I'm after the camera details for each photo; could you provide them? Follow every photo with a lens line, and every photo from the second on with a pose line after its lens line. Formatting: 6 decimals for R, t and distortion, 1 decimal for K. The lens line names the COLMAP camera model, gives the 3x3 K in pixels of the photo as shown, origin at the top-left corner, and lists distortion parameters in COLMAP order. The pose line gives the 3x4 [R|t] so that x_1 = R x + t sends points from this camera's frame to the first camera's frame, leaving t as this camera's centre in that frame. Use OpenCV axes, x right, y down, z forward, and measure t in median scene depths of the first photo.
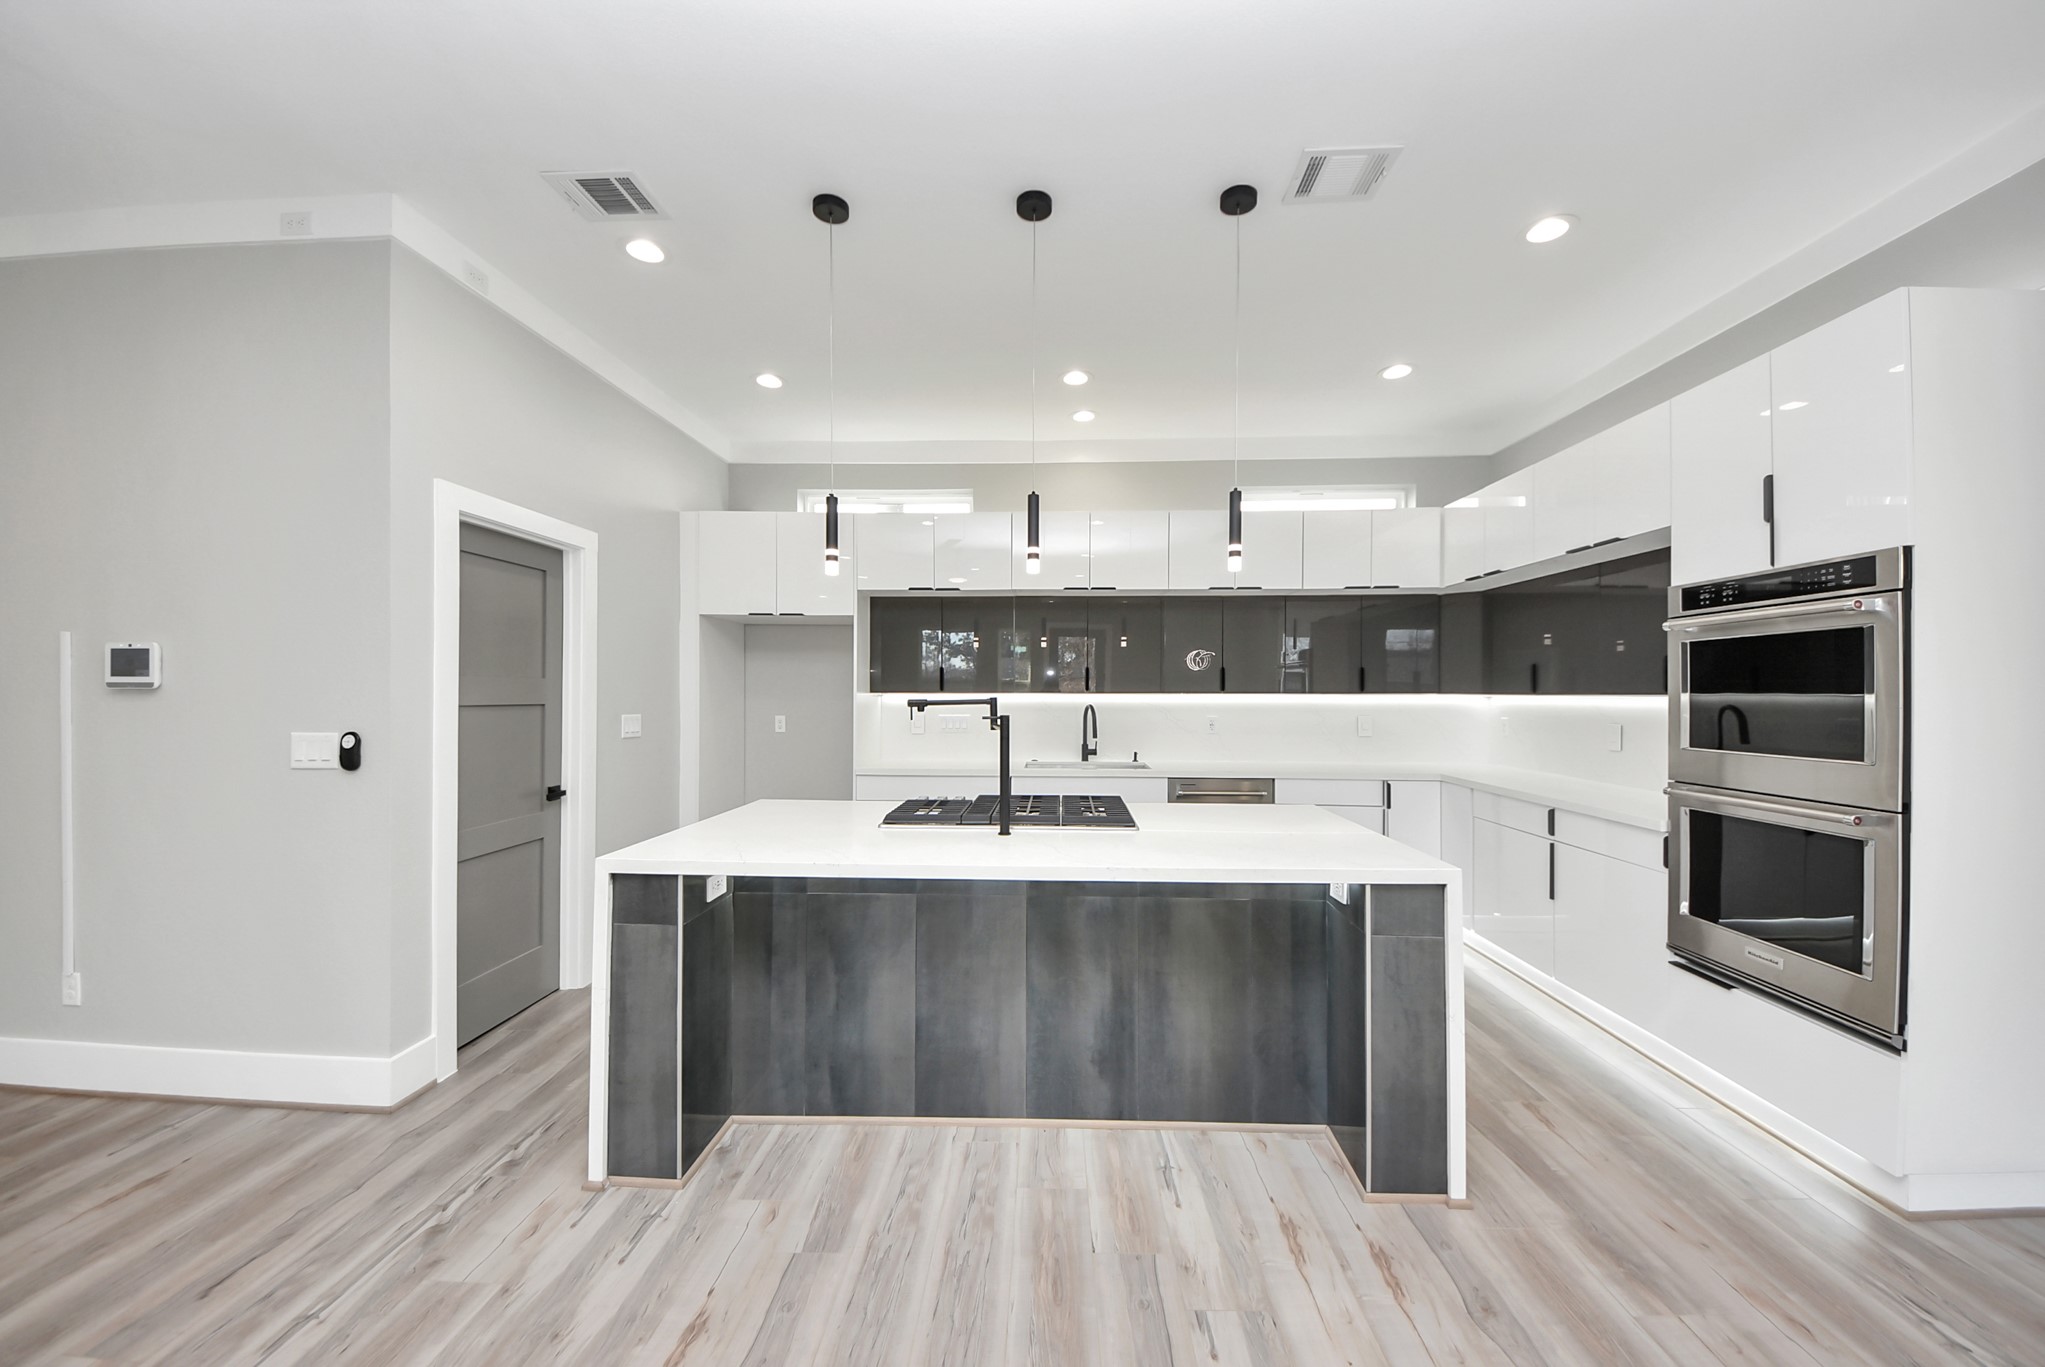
lens RADIAL K [[699.9, 0, 1022.5], [0, 699.9, 683.5], [0, 0, 1]] dist [0.030609, -0.017203]
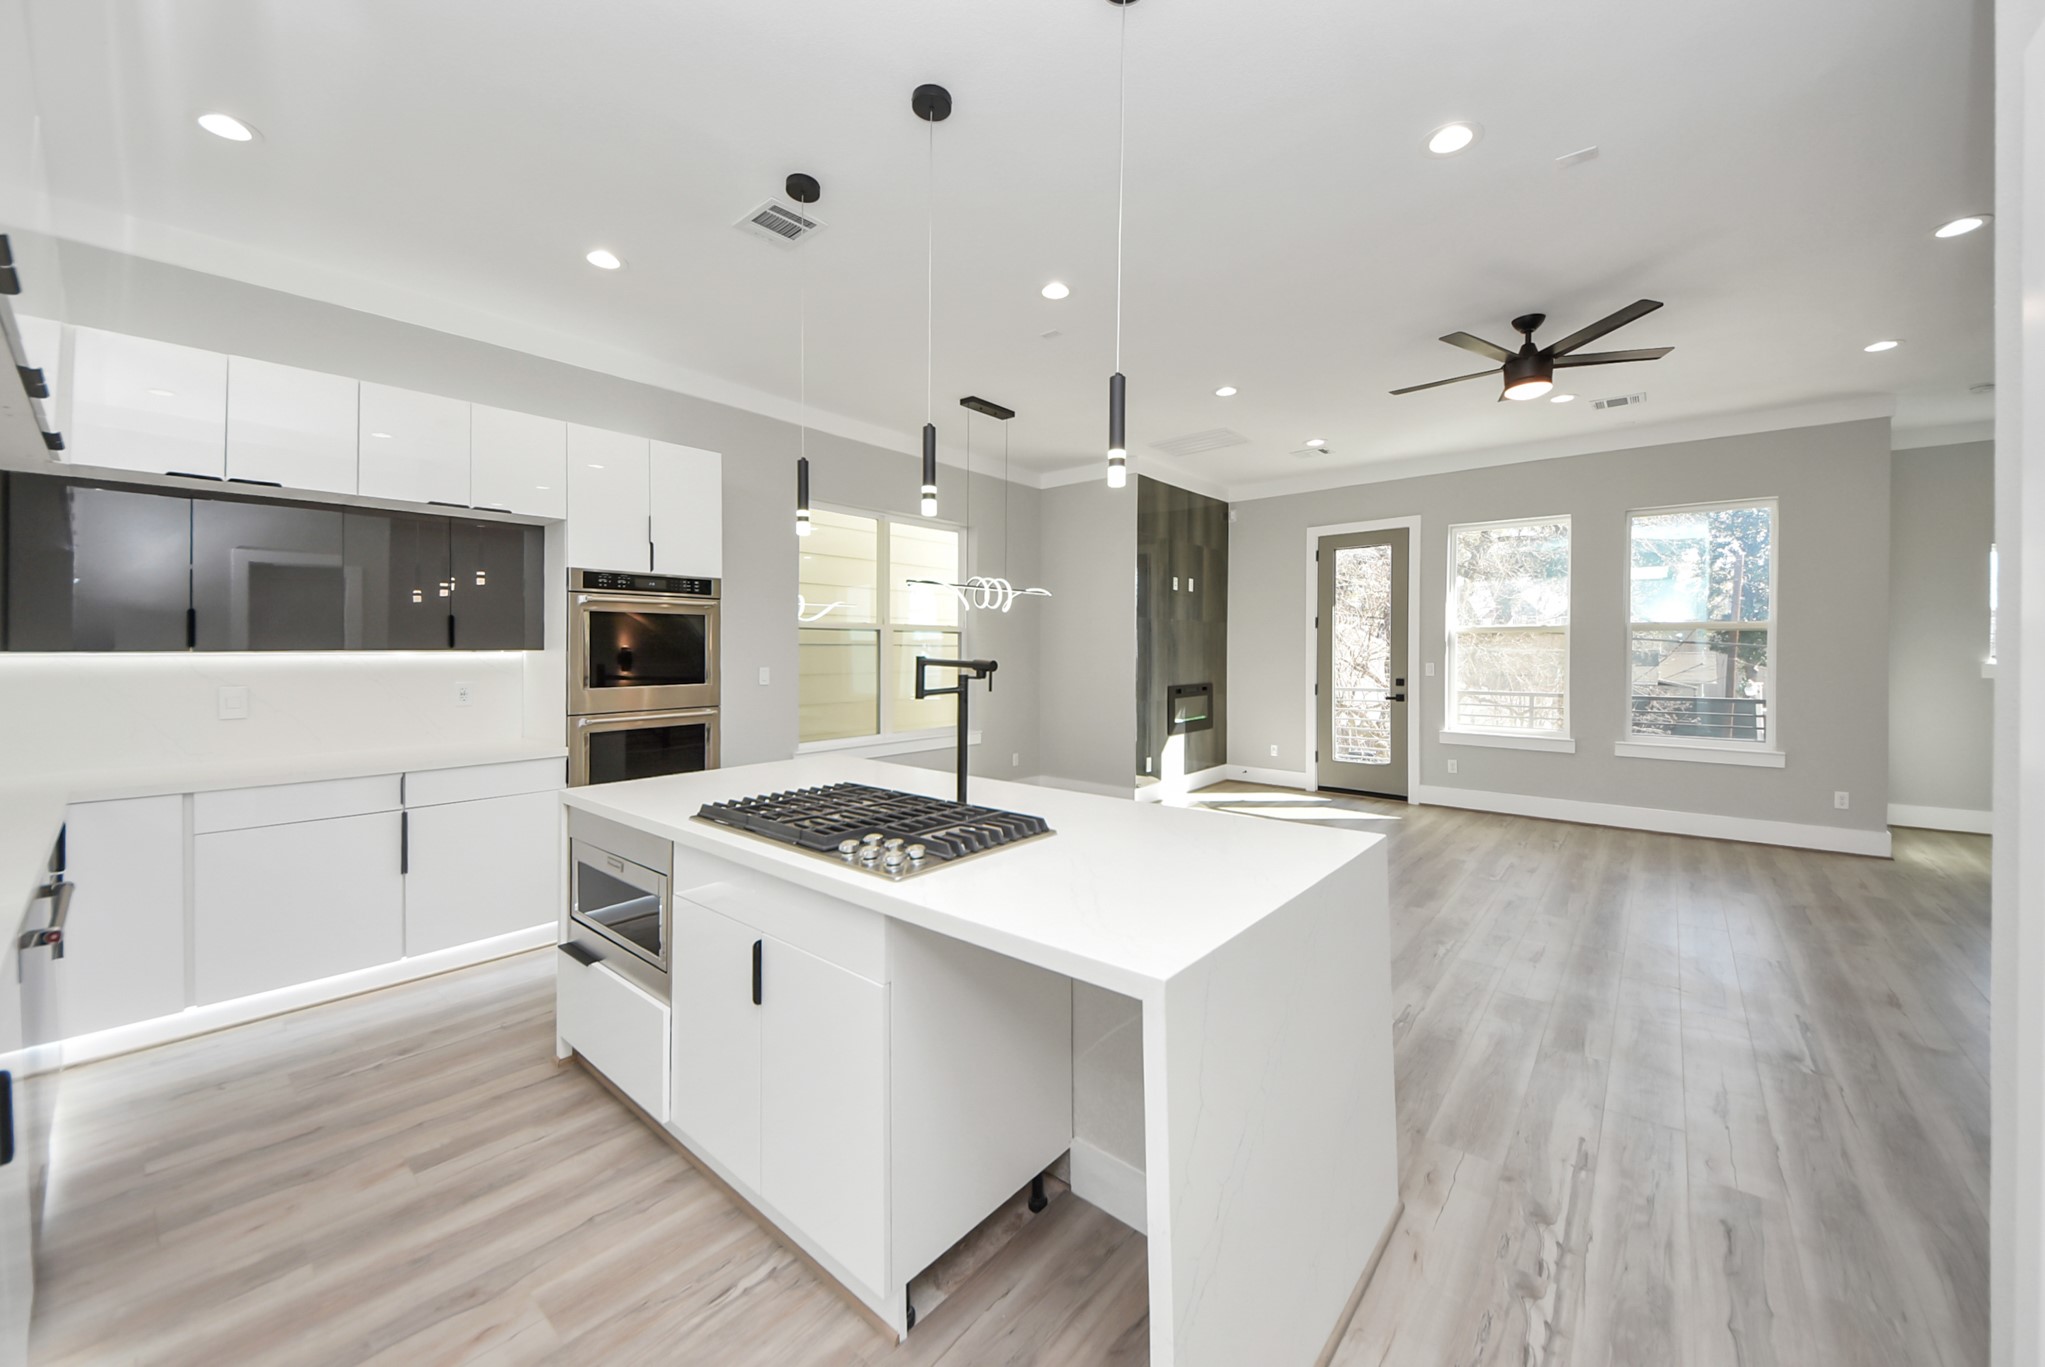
lens RADIAL K [[780.8, 0, 998.8], [0, 780.8, 643.5], [0, 0, 1]] dist [0.043146, -0.025981]
pose [[-0.758973, 0.002225, 0.651118, -0.735117], [-0.008315, 0.999880, -0.013109, 0.018992], [-0.651069, -0.015363, -0.758863, 1.815464]]
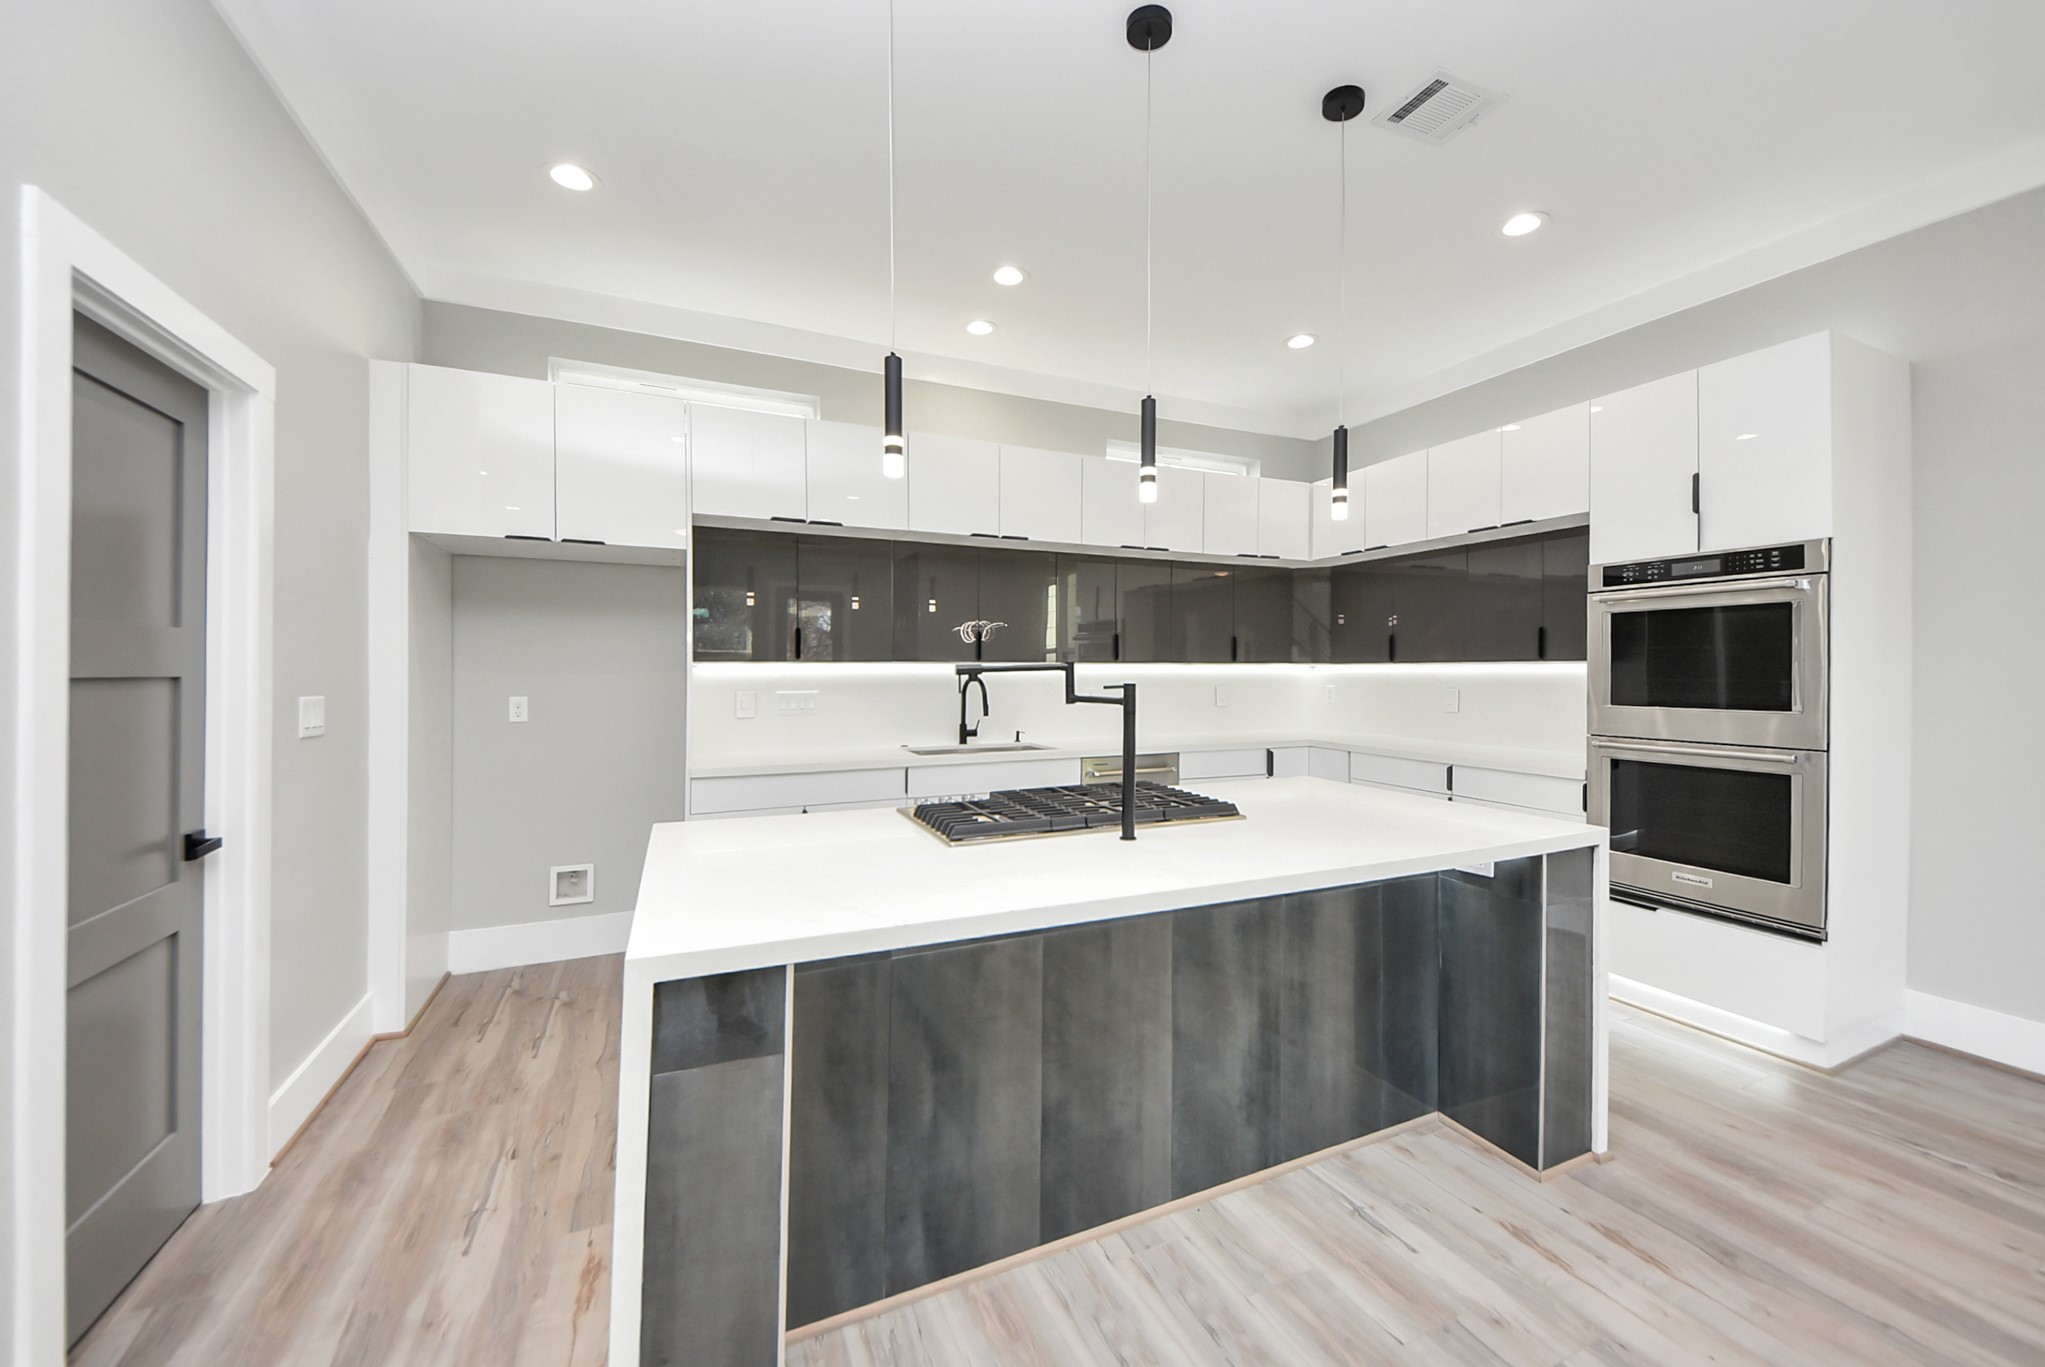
lens RADIAL K [[753.5, 0, 1024.5], [0, 753.5, 677.9], [0, 0, 1]] dist [0.059552, -0.040248]
pose [[0.901625, -0.007465, 0.432454, -0.498882], [-0.003073, 0.999715, 0.023665, 0.020109], [-0.432508, -0.022665, 0.901345, 0.316078]]
